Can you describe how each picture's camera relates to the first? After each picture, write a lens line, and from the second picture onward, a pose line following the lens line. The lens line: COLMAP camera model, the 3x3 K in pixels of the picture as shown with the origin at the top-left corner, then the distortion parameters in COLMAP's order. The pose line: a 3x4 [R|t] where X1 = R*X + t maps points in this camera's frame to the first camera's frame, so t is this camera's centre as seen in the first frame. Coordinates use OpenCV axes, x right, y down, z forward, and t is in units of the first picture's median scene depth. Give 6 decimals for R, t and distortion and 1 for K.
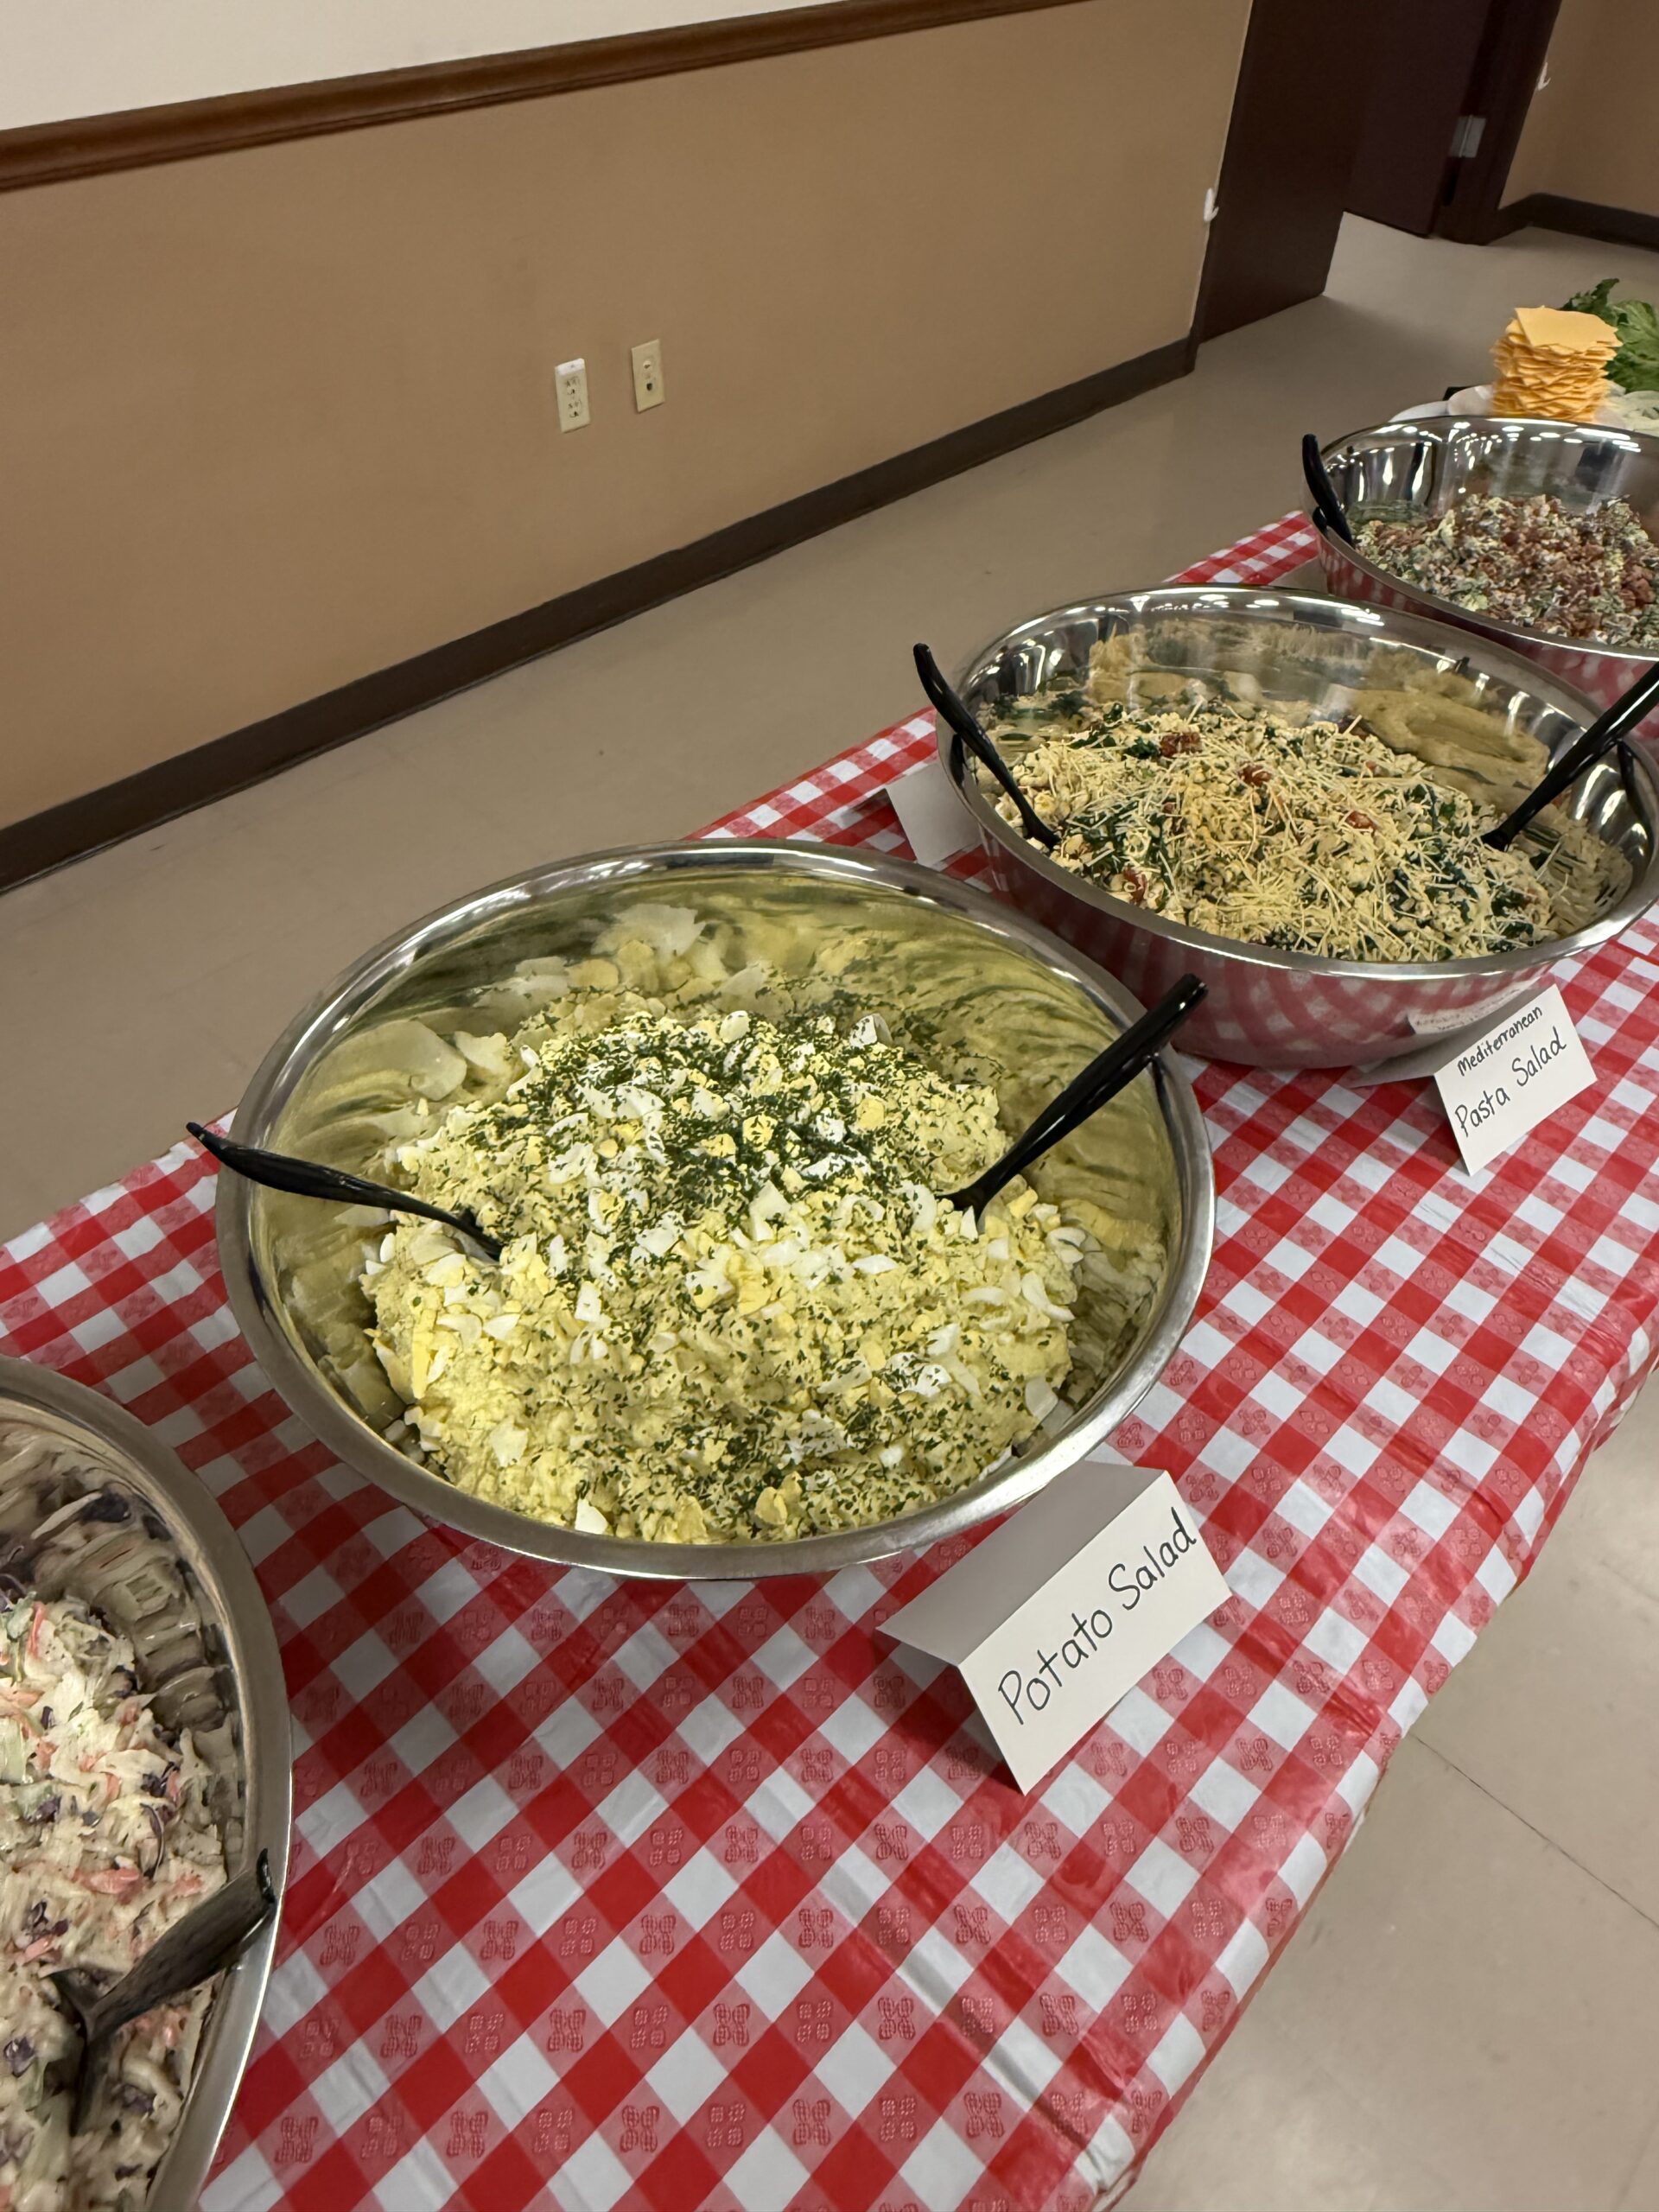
lens RADIAL K [[1428.7, 0, 821.6], [0, 1428.7, 1102.7], [0, 0, 1]] dist [-0.001074, 0.002789]
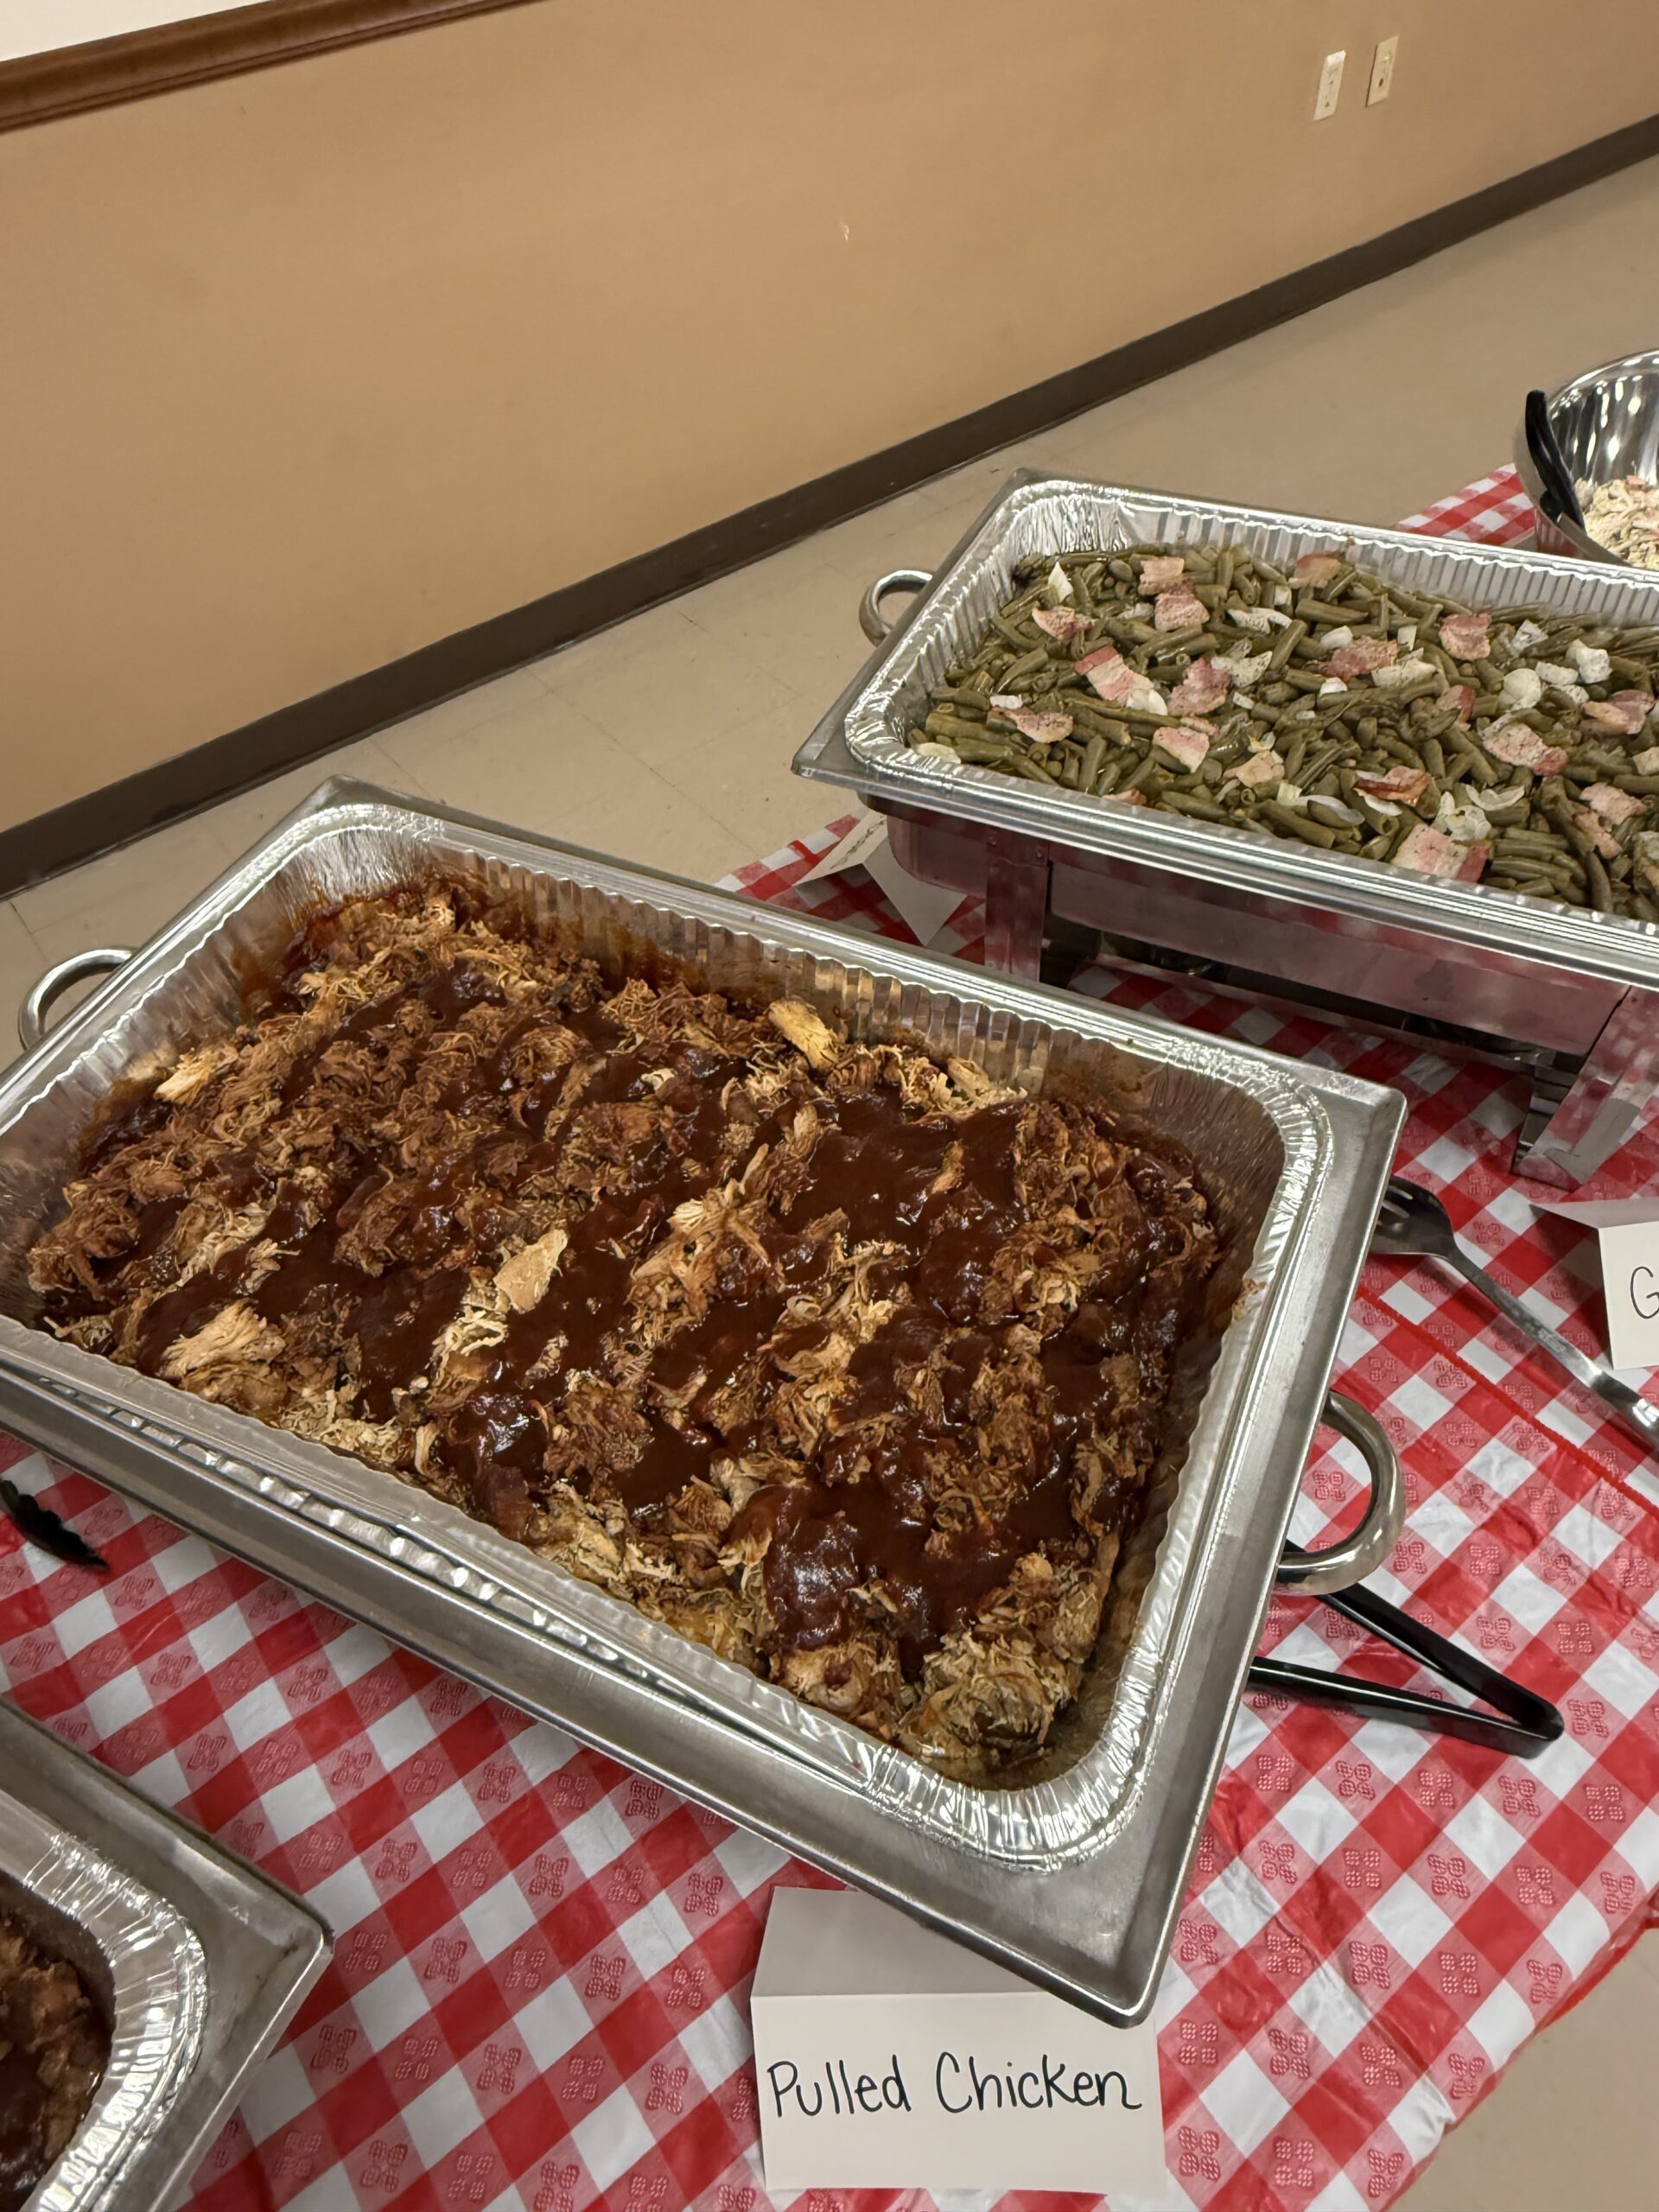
lens RADIAL K [[1428.7, 0, 839.3], [0, 1428.7, 1097.4], [0, 0, 1]] dist [-0.001074, 0.002789]
pose [[0.990140, 0.052675, -0.129799, -0.769869], [-0.043820, 0.996573, 0.070155, 0.519900], [0.133049, -0.063776, 0.989055, -0.497177]]
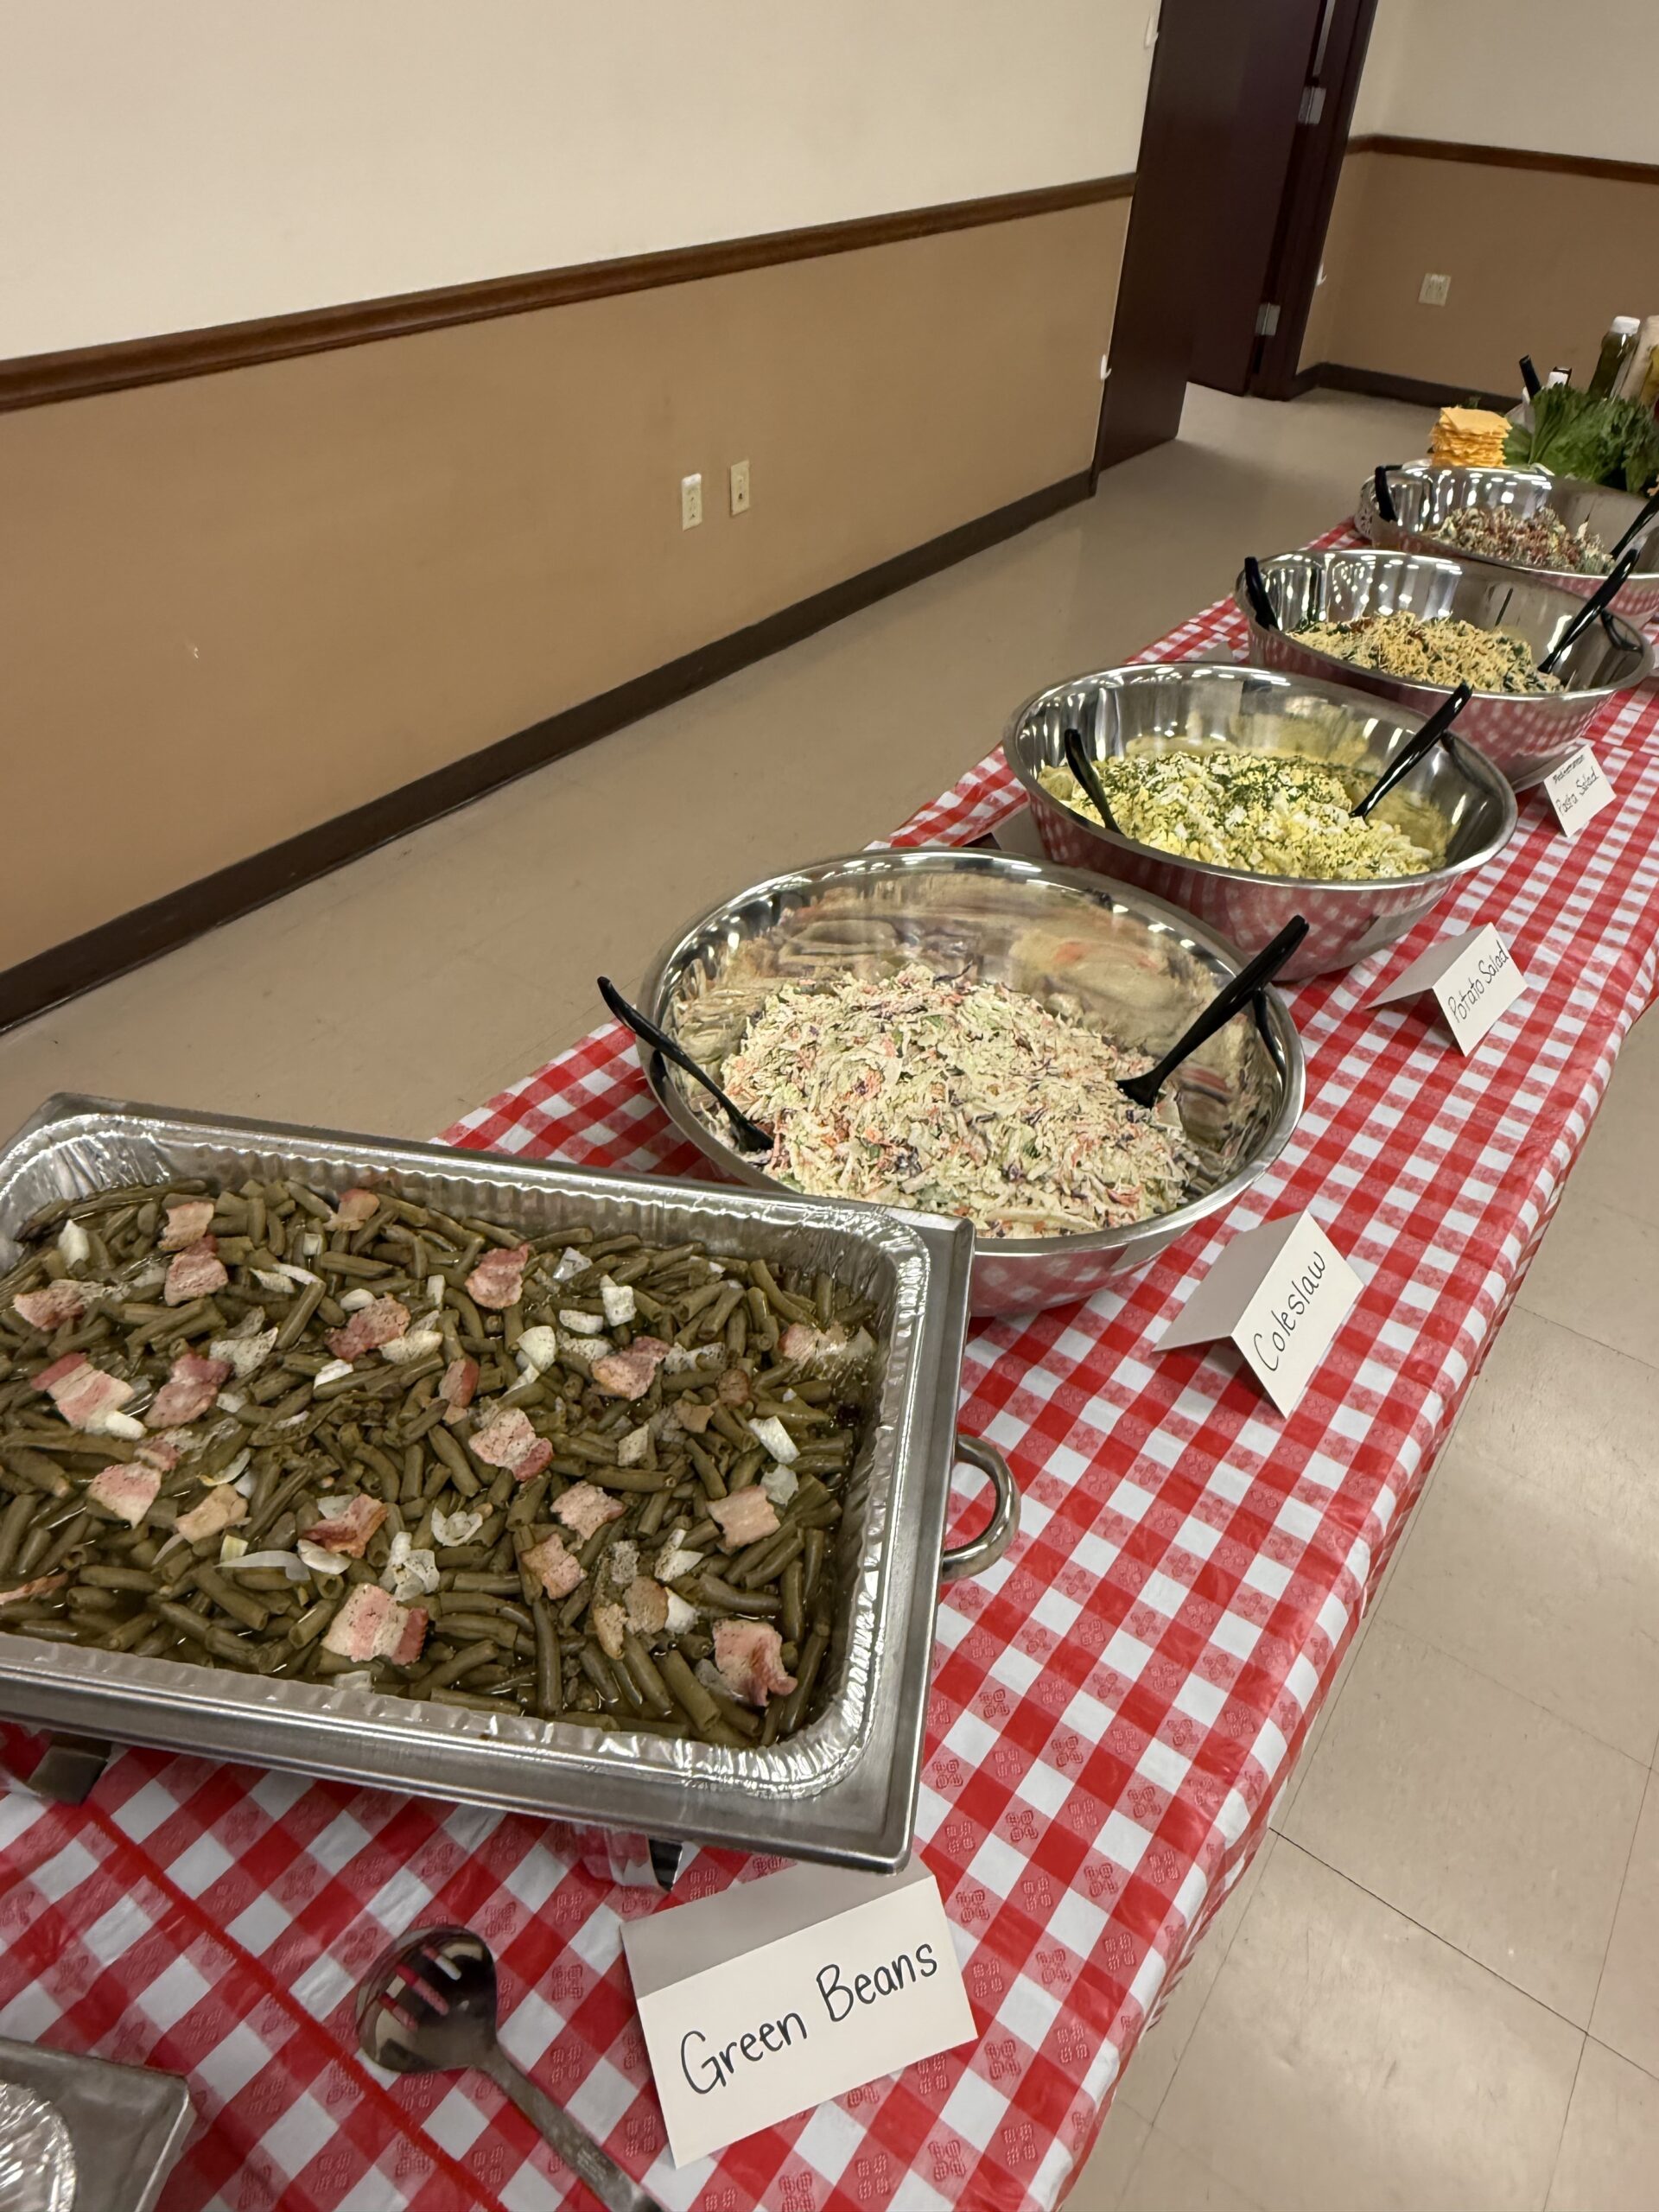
lens RADIAL K [[1428.7, 0, 871.5], [0, 1428.7, 1084.6], [0, 0, 1]] dist [-0.001074, 0.002789]
pose [[0.986445, -0.076918, 0.144949, -0.496164], [0.092077, 0.990622, -0.100945, 0.329994], [-0.135825, 0.112923, 0.984276, -0.436204]]
